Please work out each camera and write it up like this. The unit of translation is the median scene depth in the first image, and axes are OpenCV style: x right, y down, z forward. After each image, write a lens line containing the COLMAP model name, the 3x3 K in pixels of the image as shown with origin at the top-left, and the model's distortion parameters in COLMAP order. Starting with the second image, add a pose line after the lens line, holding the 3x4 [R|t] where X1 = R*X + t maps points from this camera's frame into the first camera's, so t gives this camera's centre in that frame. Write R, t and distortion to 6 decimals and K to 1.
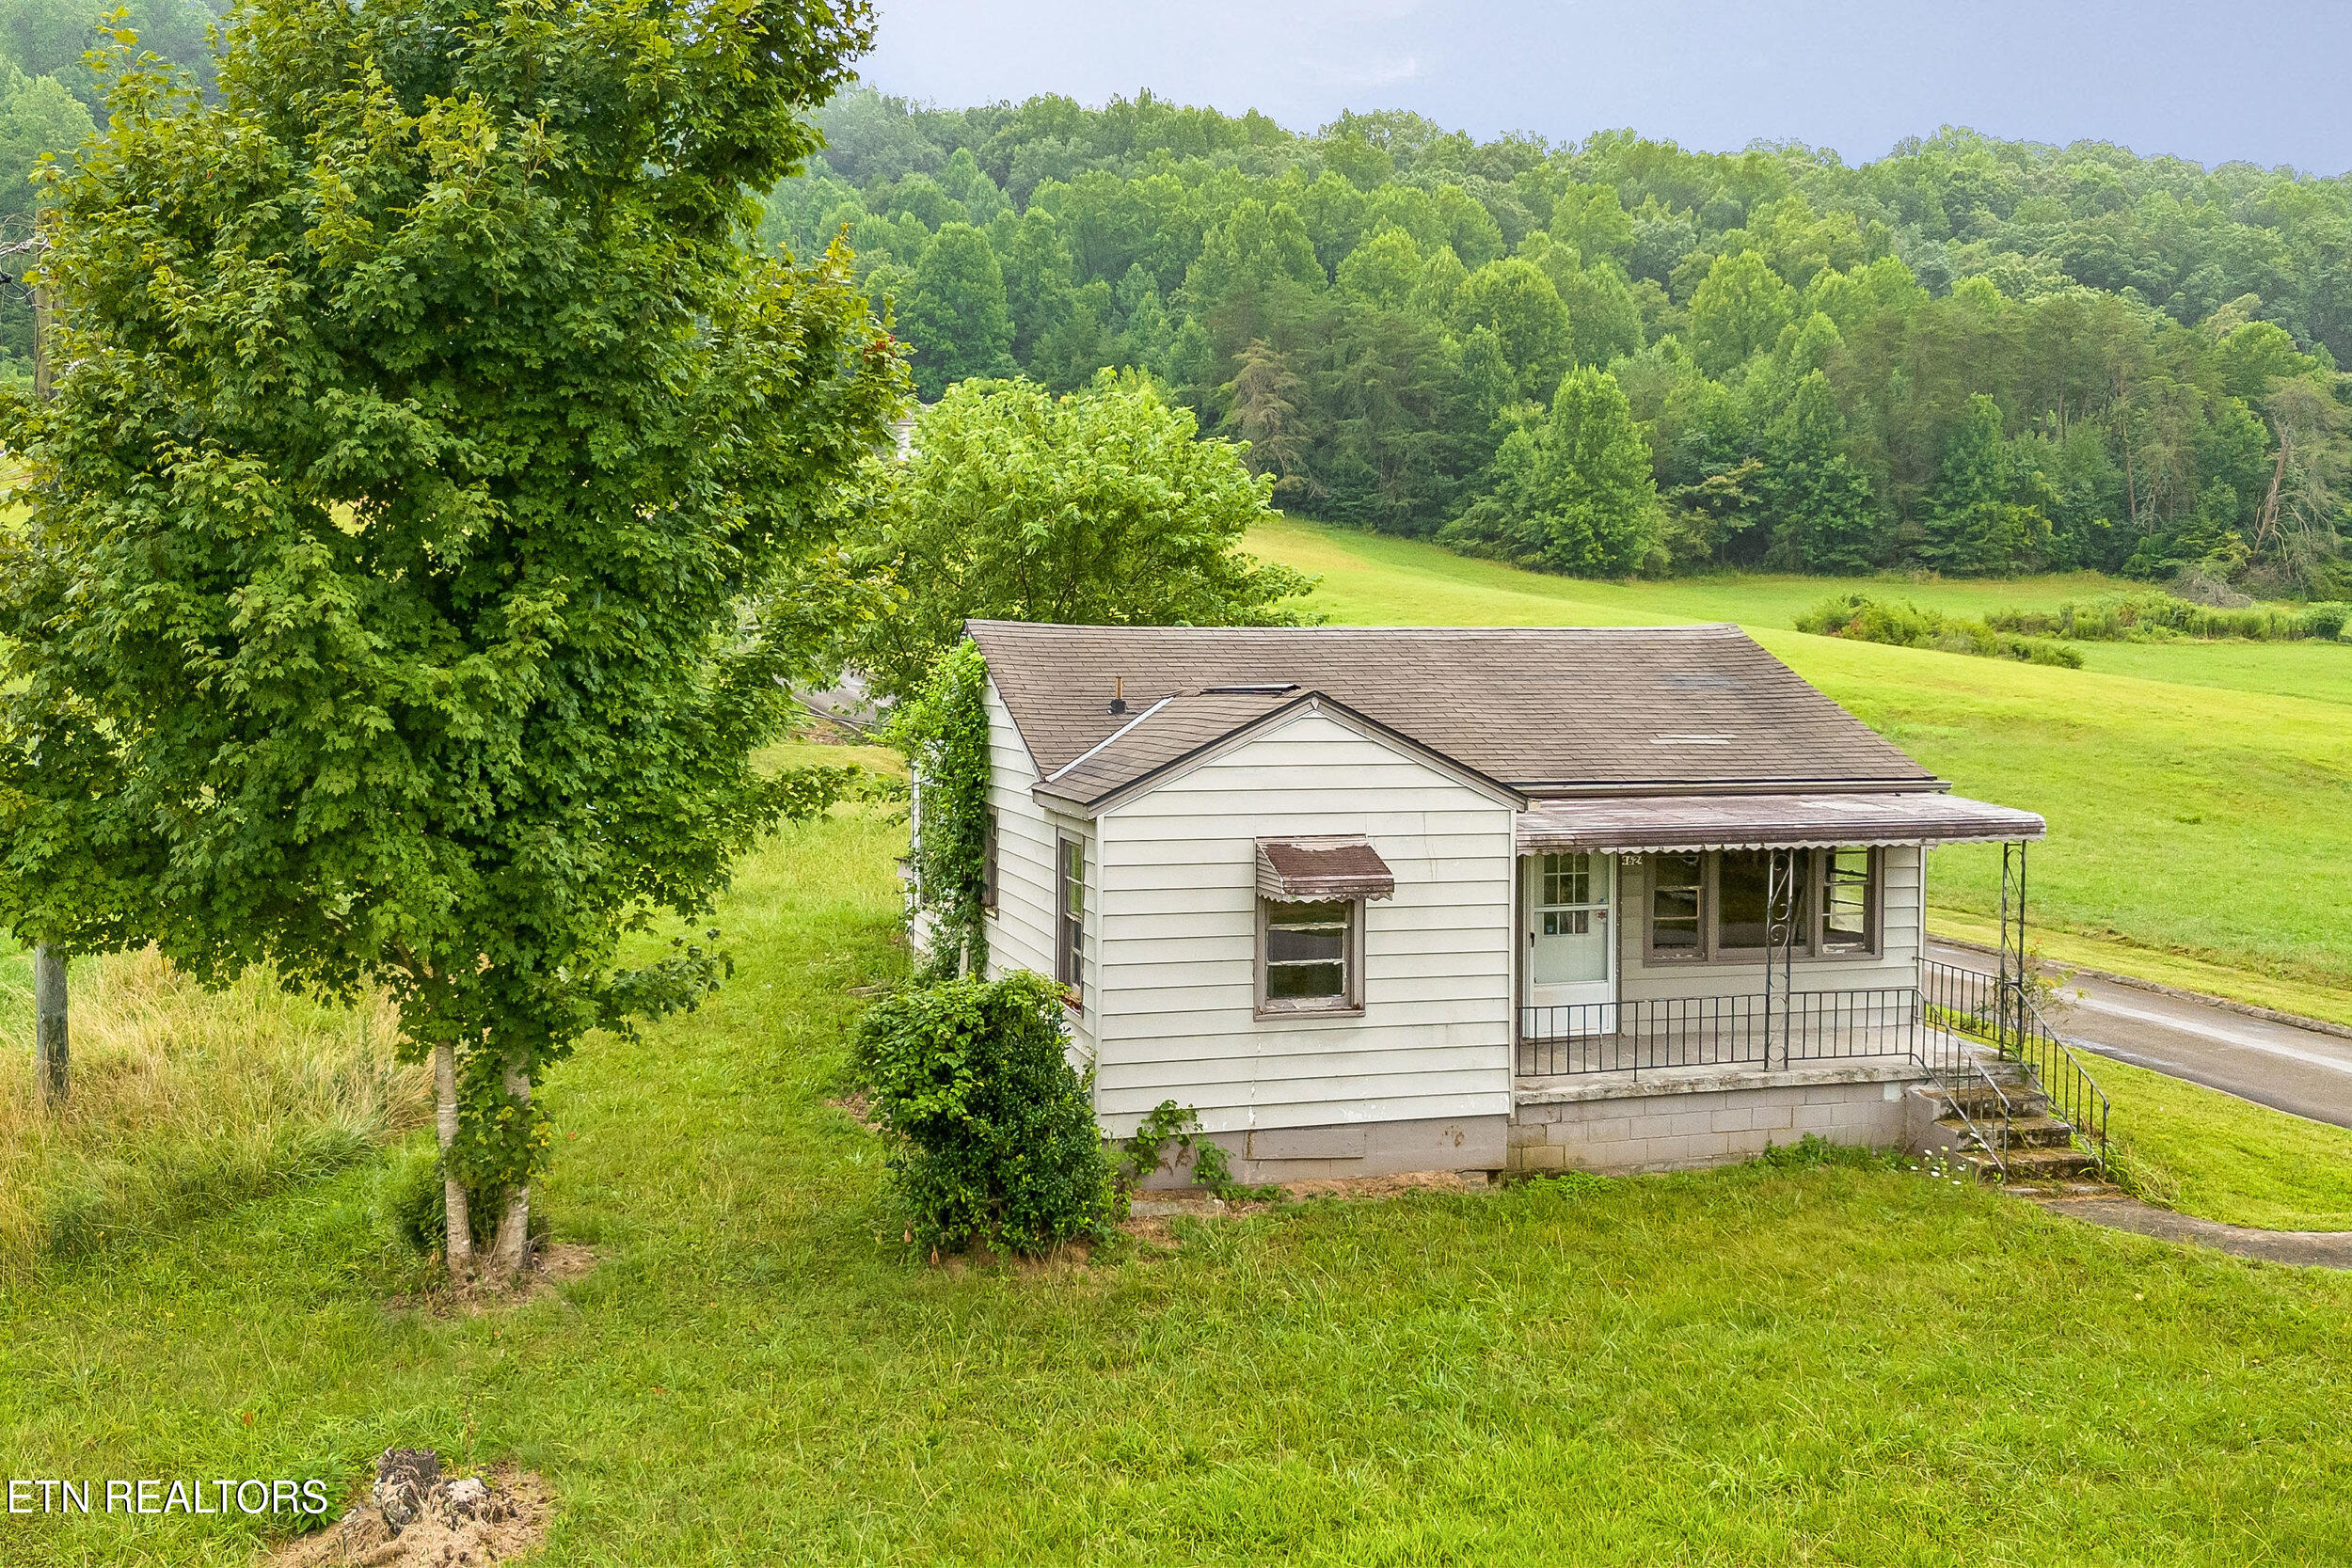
lens RADIAL K [[2057.4, 0, 1163.3], [0, 2057.4, 764.3], [0, 0, 1]] dist [0.070534, -0.064864]
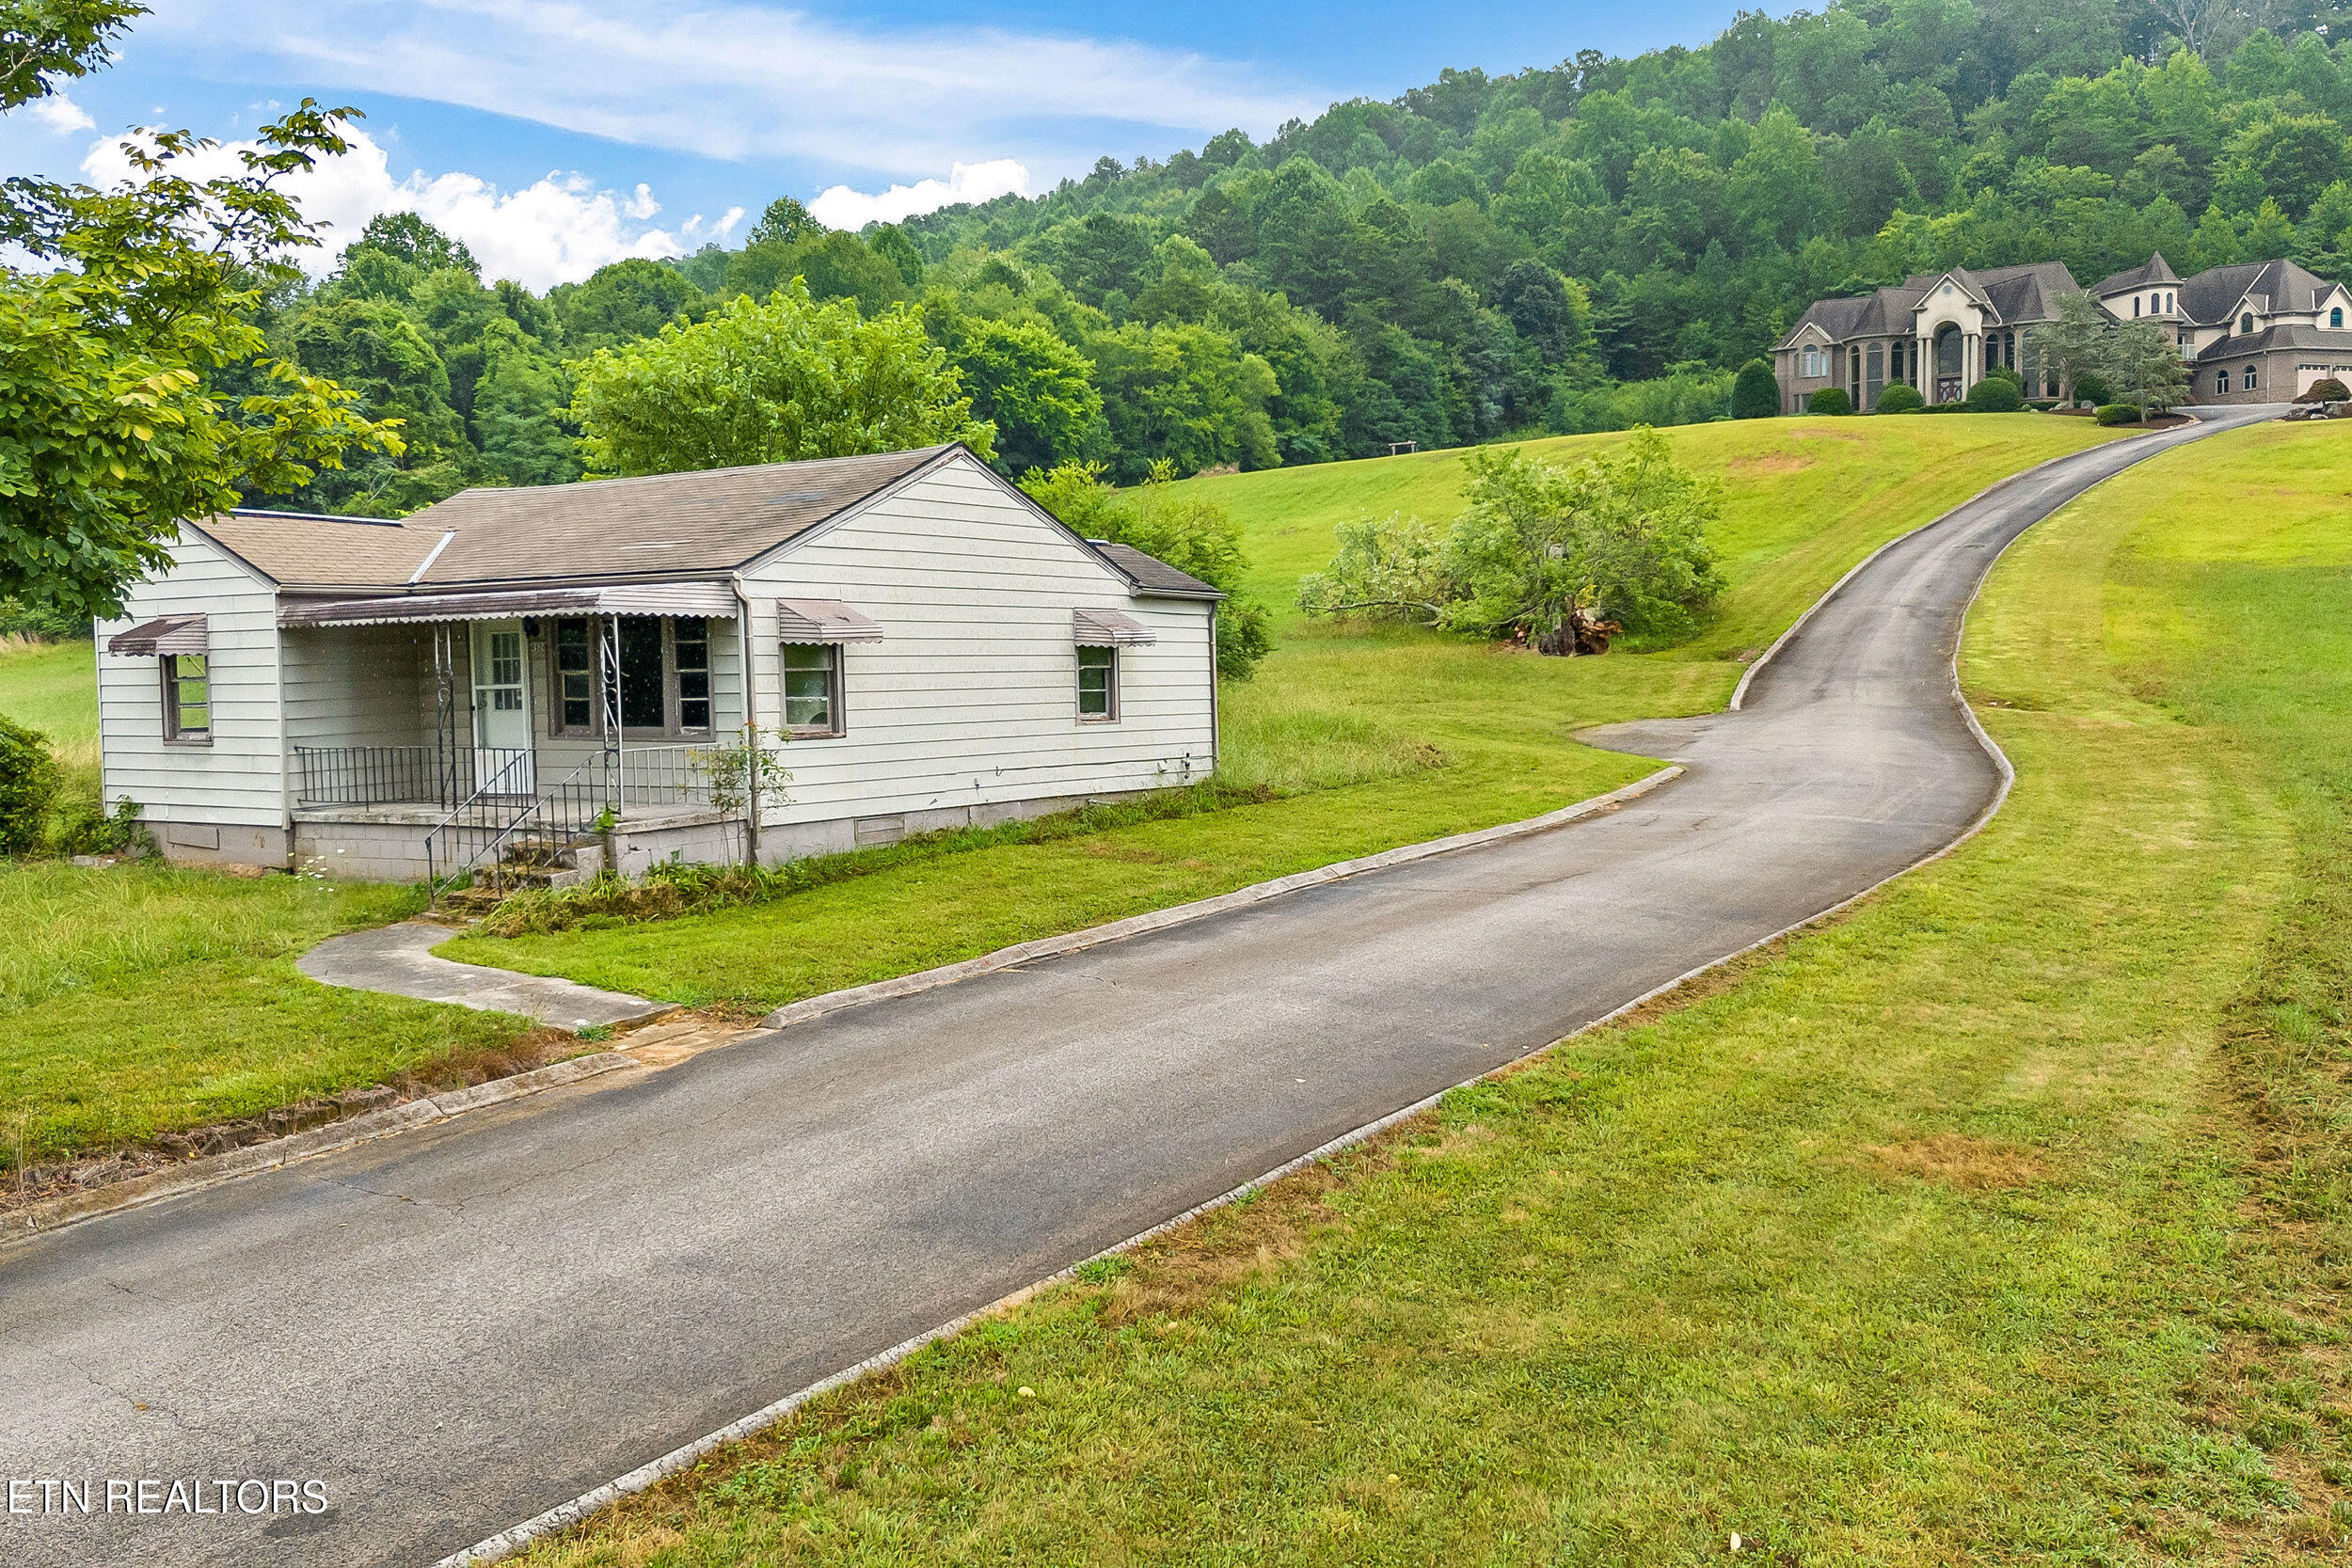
lens RADIAL K [[2058.7, 0, 1177.9], [0, 2058.7, 778.7], [0, 0, 1]] dist [0.059718, -0.055027]
pose [[0.635728, 0.027141, -0.771436, 1.407122], [-0.016674, 0.999631, 0.021429, 0.092325], [0.771733, -0.000761, 0.635946, 0.547714]]
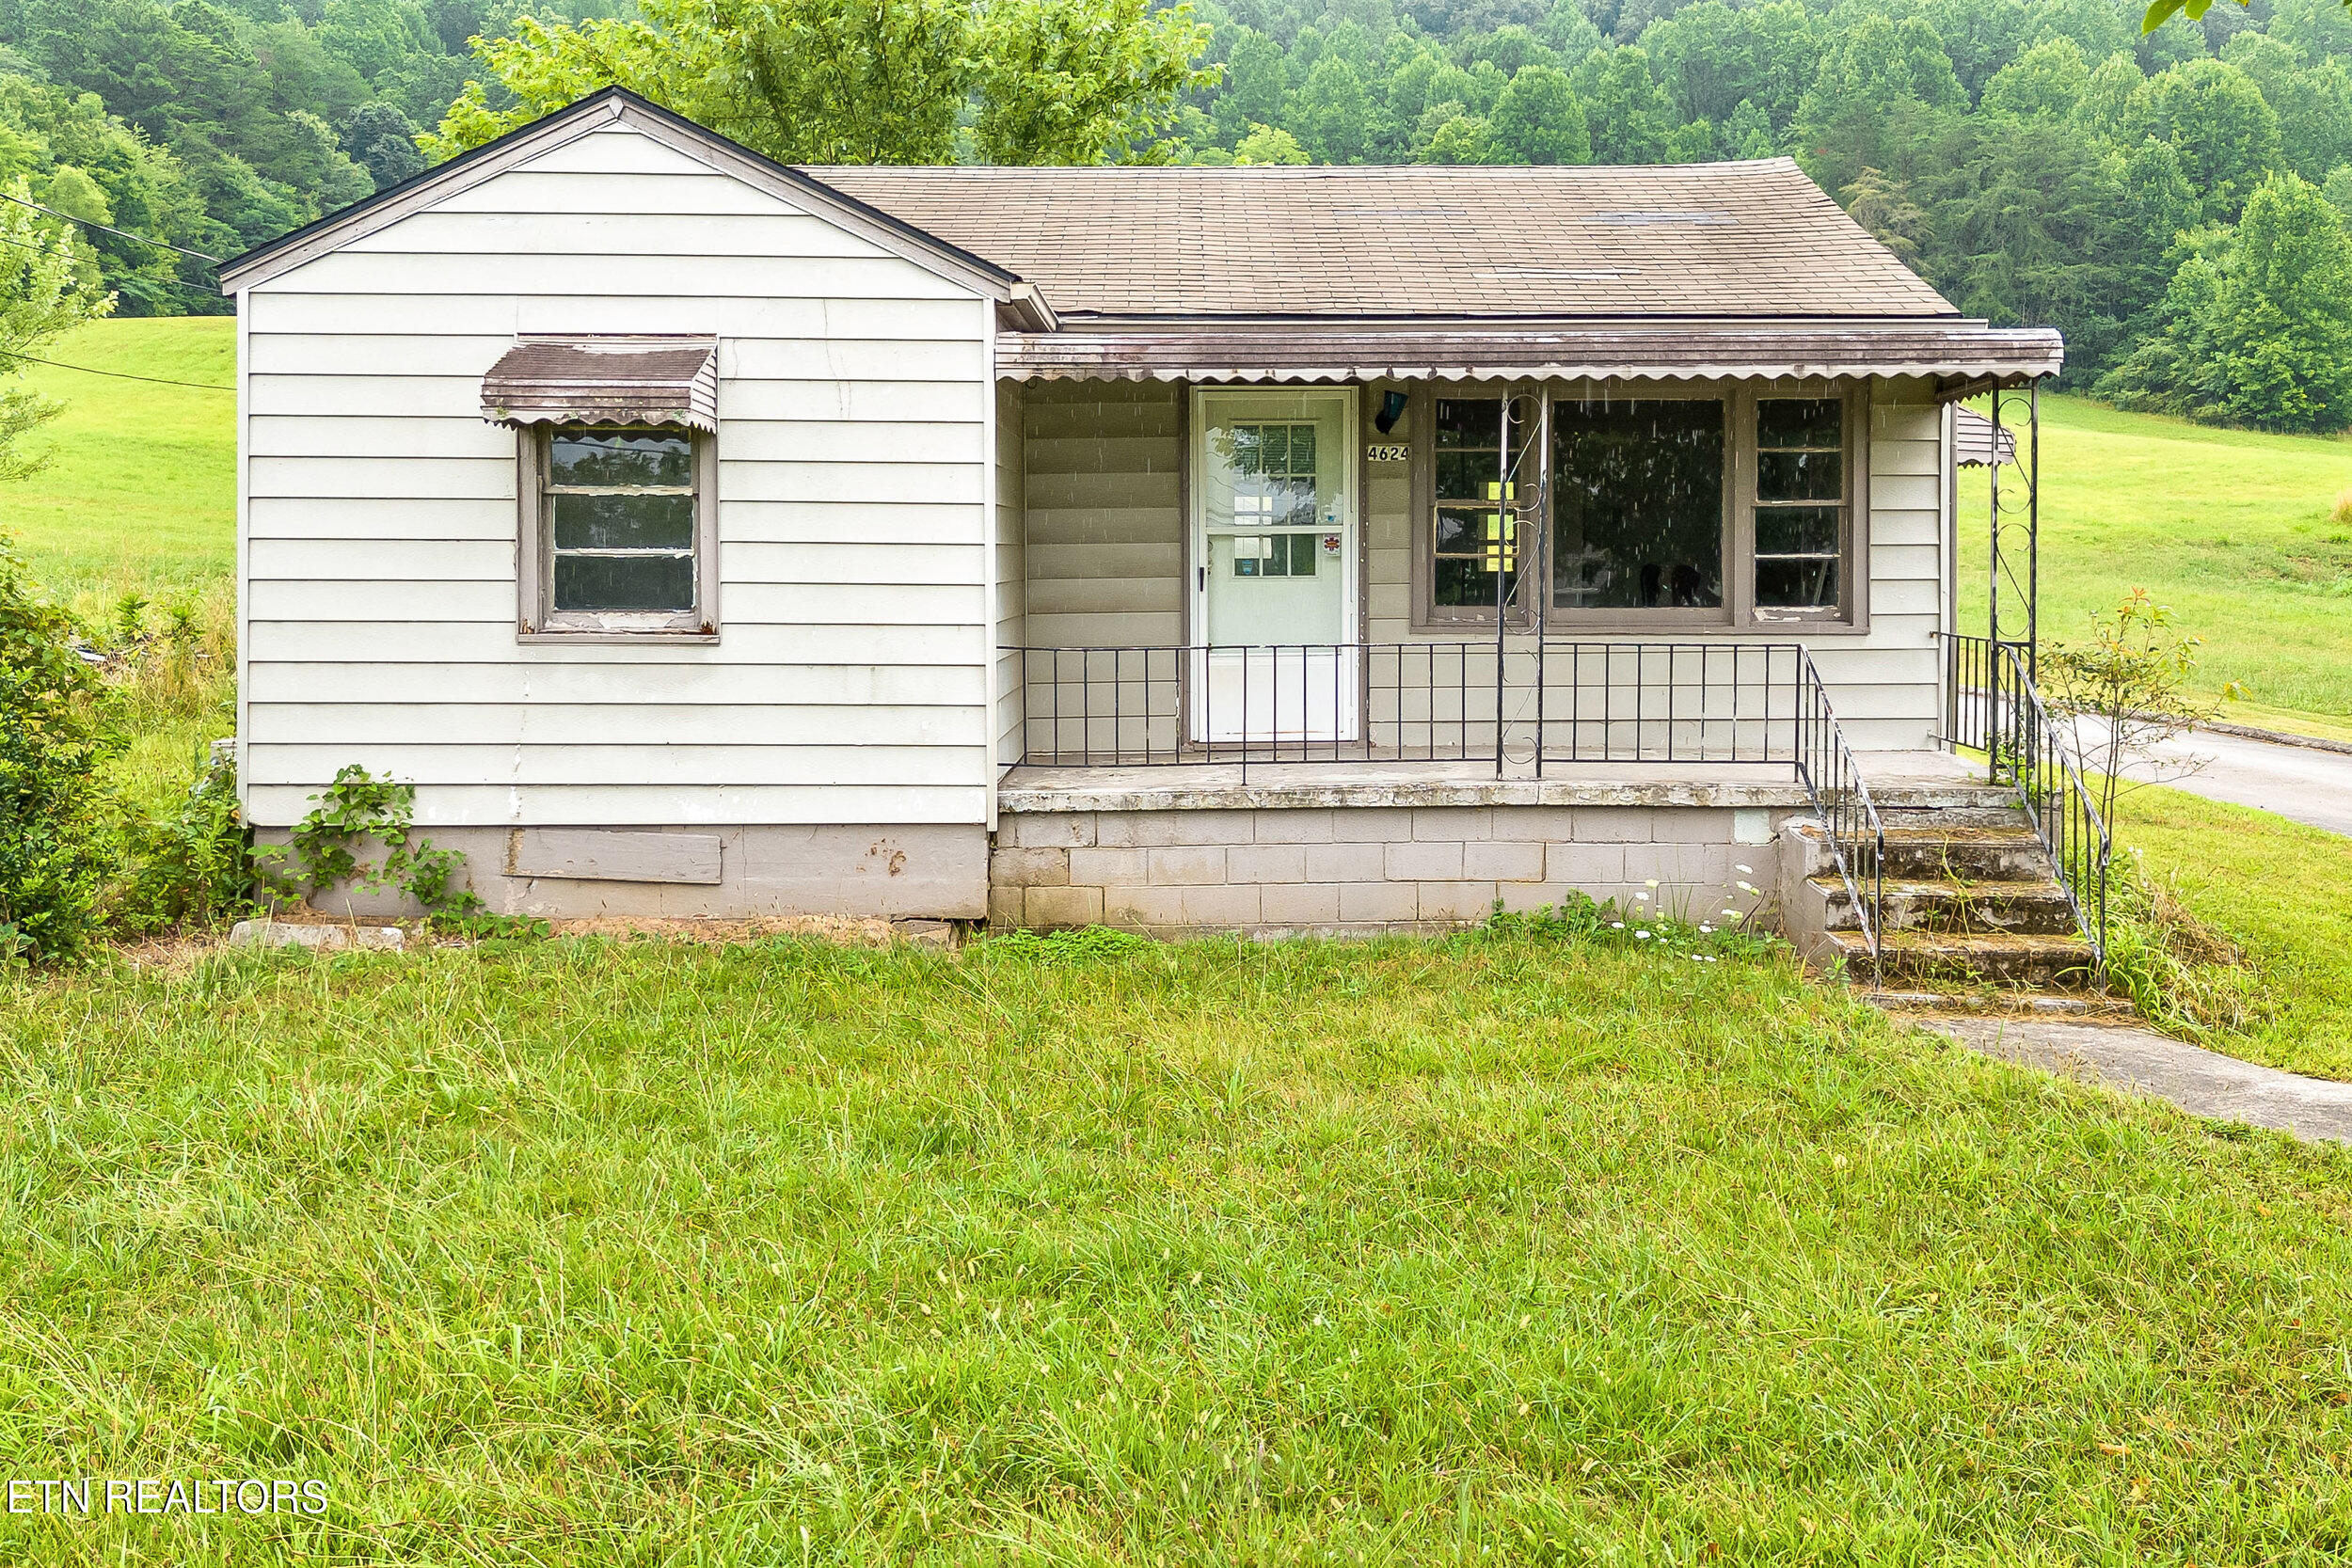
lens RADIAL K [[2218.7, 0, 1226.2], [0, 2218.7, 609.5], [0, 0, 1]] dist [0.057161, -0.026821]
pose [[0.963039, 0.001230, -0.269361, 0.366723], [-0.010768, 0.999366, -0.033935, 0.118013], [0.269148, 0.035581, 0.962441, 0.376354]]
